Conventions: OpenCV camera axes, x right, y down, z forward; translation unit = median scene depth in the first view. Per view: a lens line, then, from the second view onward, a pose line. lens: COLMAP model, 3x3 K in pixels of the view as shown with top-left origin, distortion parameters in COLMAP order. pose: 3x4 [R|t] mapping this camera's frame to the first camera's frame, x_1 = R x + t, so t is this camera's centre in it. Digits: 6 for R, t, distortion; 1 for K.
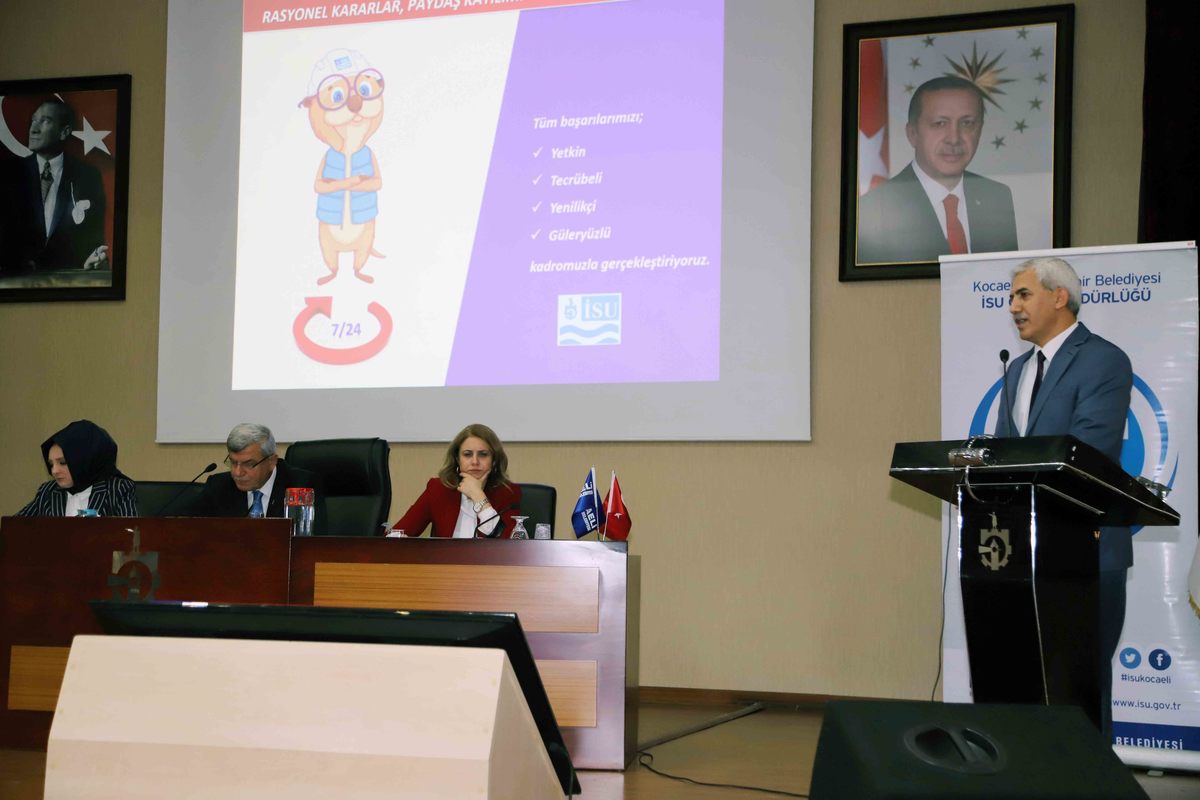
lens RADIAL K [[1926.0, 0, 598.8], [0, 1926.0, 400.5], [0, 0, 1]] dist [0.221914, 0.000000]
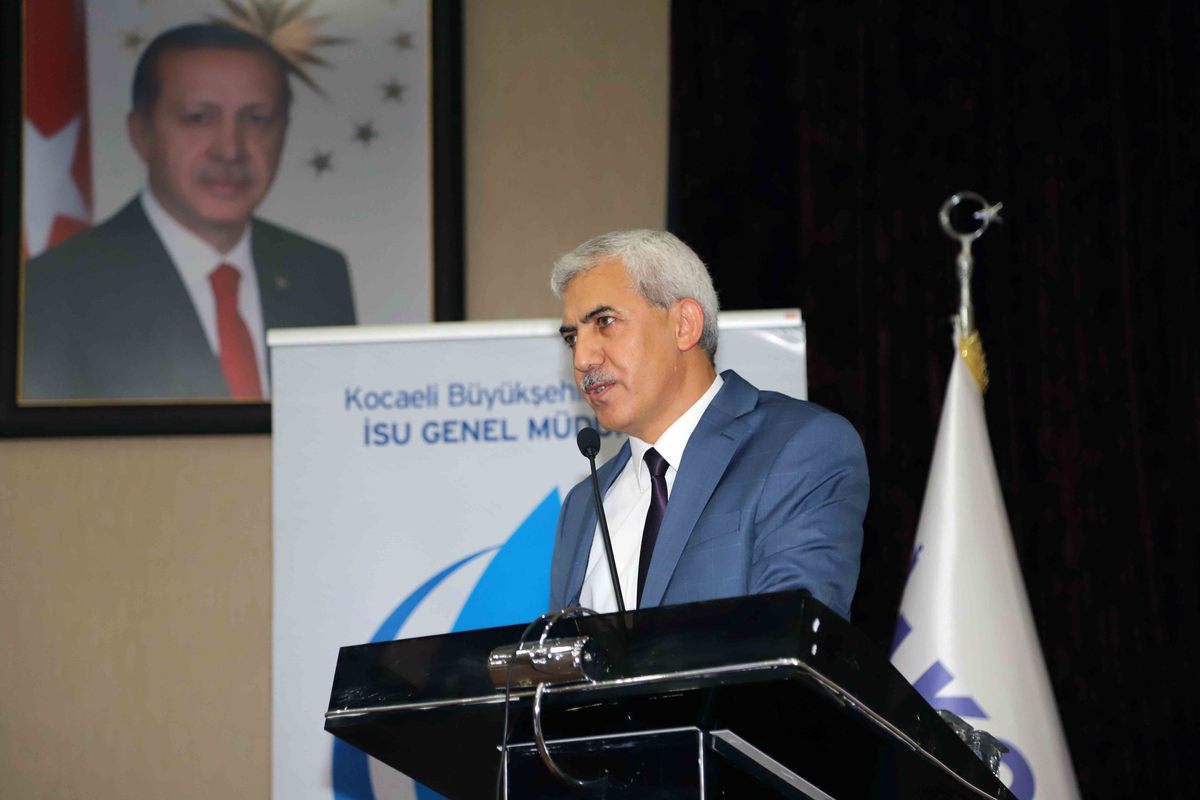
lens RADIAL K [[3380.9, 0, 602.9], [0, 3380.9, 397.7], [0, 0, 1]] dist [0.678476, 0.000000]
pose [[0.937282, 0.038316, 0.346459, -0.025634], [0.007260, 0.991578, -0.129304, 0.043658], [-0.348496, 0.123710, 0.929111, 0.236707]]
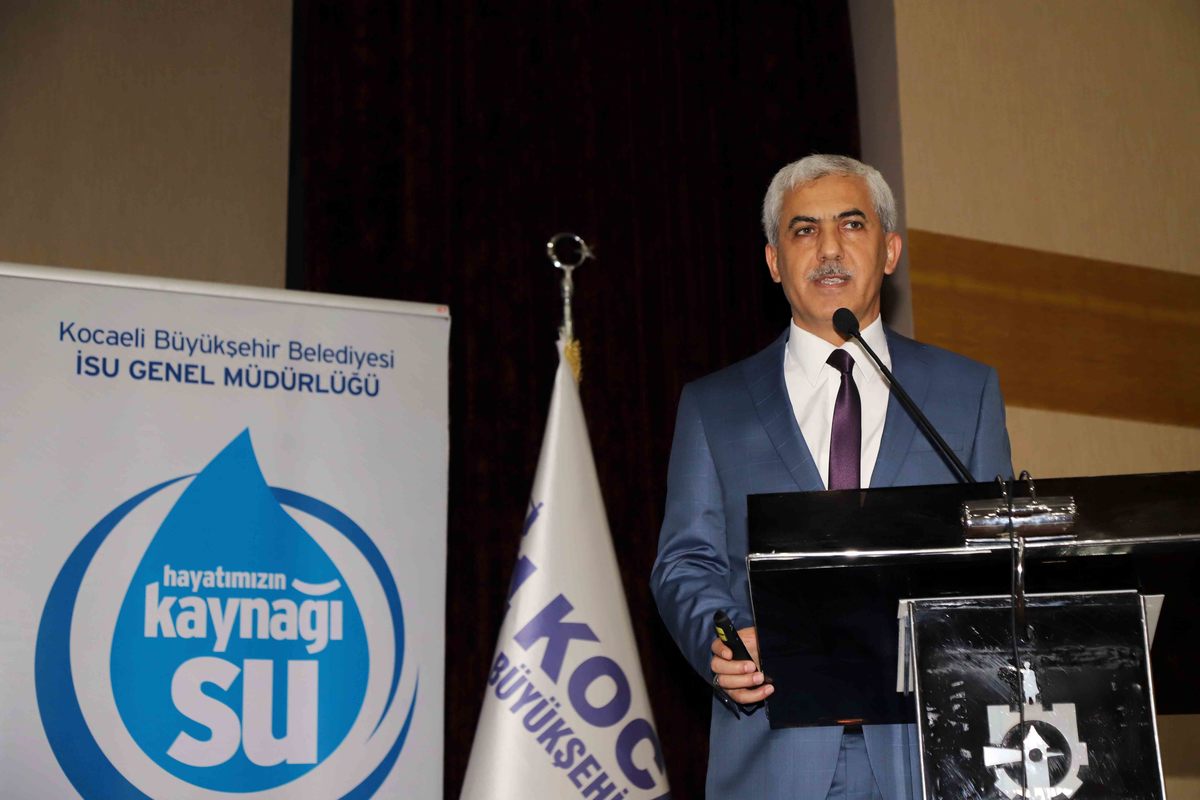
lens RADIAL K [[2182.1, 0, 605.6], [0, 2182.1, 403.6], [0, 0, 1]] dist [0.272206, 0.000000]
pose [[0.642834, 0.147496, 0.751671, -0.145179], [-0.016808, 0.983767, -0.178664, 0.059972], [-0.765821, 0.102217, 0.634878, 0.517950]]
